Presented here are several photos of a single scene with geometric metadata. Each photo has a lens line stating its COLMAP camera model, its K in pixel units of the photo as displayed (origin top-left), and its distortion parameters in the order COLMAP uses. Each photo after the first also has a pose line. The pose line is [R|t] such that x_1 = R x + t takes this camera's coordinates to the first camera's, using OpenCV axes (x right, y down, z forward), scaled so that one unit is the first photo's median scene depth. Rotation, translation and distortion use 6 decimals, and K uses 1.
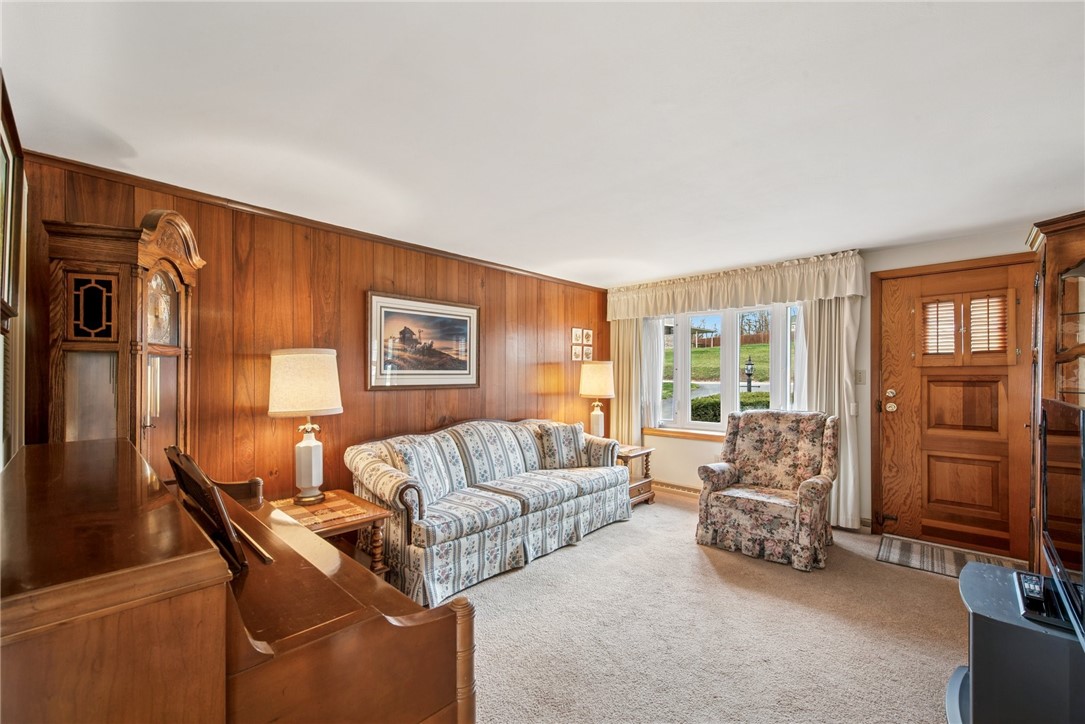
lens RADIAL K [[440.3, 0, 548.7], [0, 440.3, 373.1], [0, 0, 1]] dist [0.000136, 0.000336]
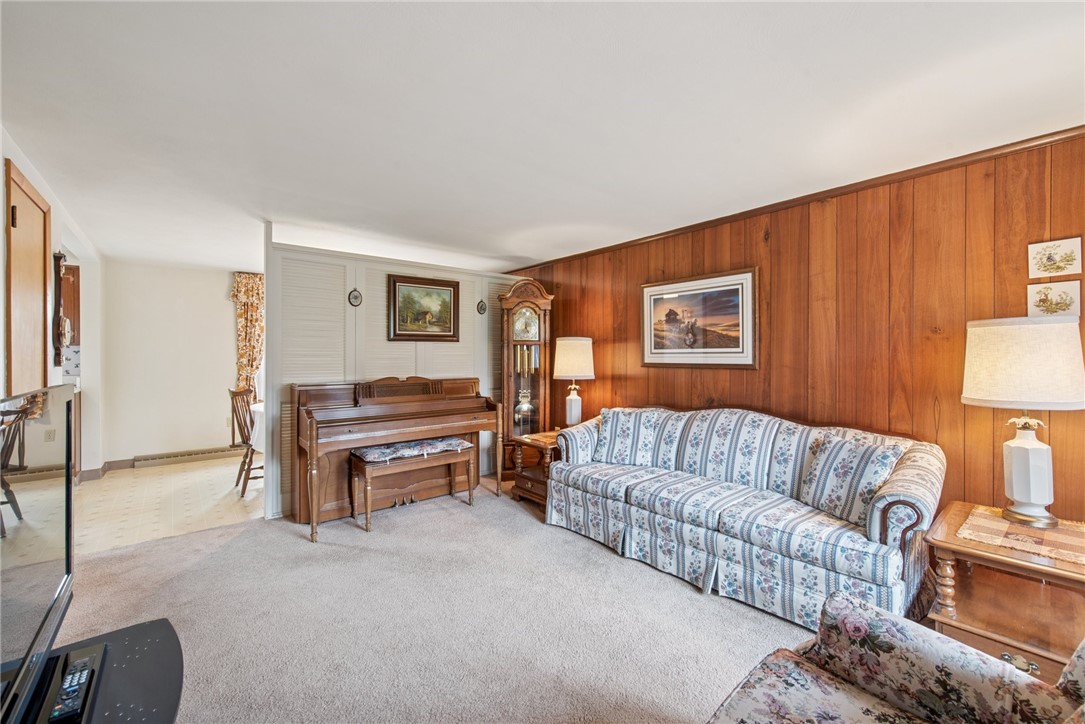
lens RADIAL K [[424.6, 0, 543.8], [0, 424.6, 354.9], [0, 0, 1]] dist [-0.010588, -0.000075]
pose [[-0.104678, 0.003846, -0.994499, 0.729260], [0.009222, 0.999953, 0.002896, 0.001524], [0.994463, -0.008868, -0.104709, 0.782313]]
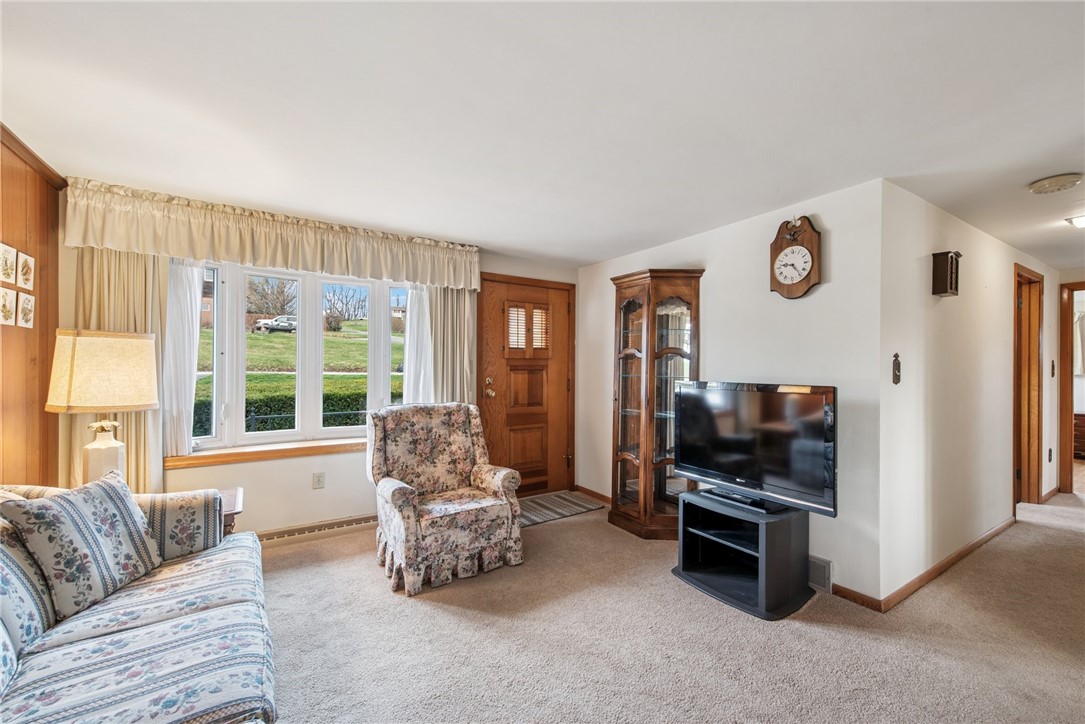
lens RADIAL K [[439.5, 0, 540.5], [0, 439.5, 368.8], [0, 0, 1]] dist [0.002406, 0.000182]
pose [[0.239559, -0.004460, 0.970872, -0.299355], [-0.011547, 0.999906, 0.007442, 0.004434], [-0.970813, -0.012994, 0.239485, 0.597234]]
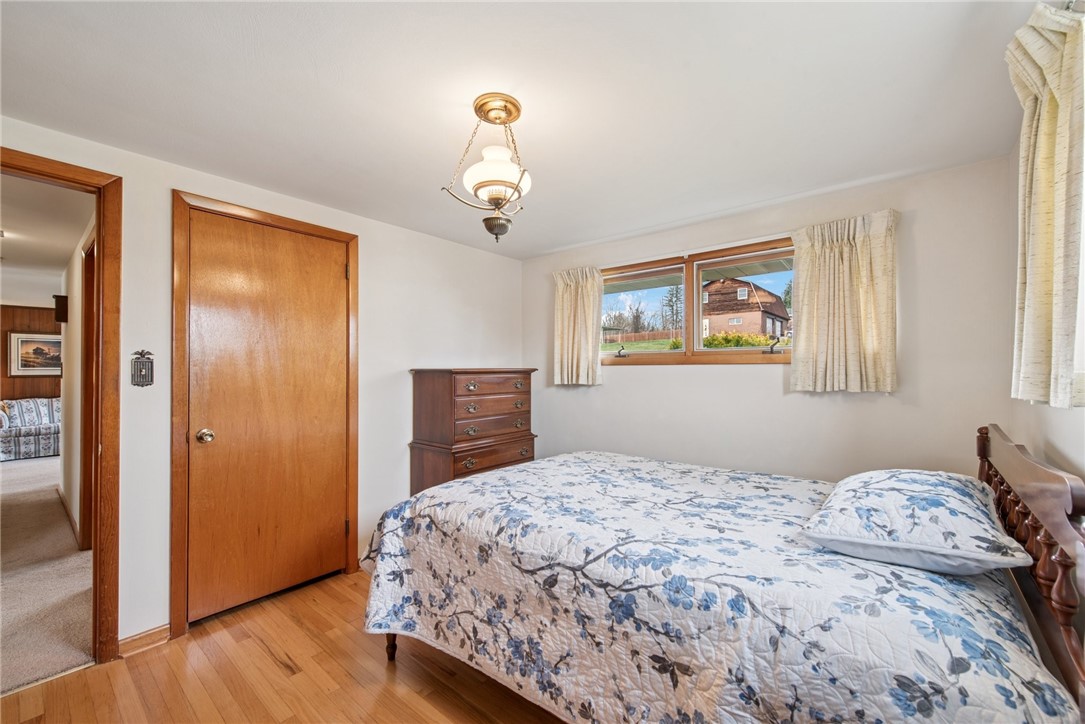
lens RADIAL K [[435.5, 0, 542.5], [0, 435.5, 362.0], [0, 0, 1]] dist [0.003133, 0.000308]
pose [[0.997965, -0.001212, 0.063748, 1.913086], [0.001283, 0.999999, -0.001074, -0.028364], [-0.063747, 0.001154, 0.997965, -1.216560]]
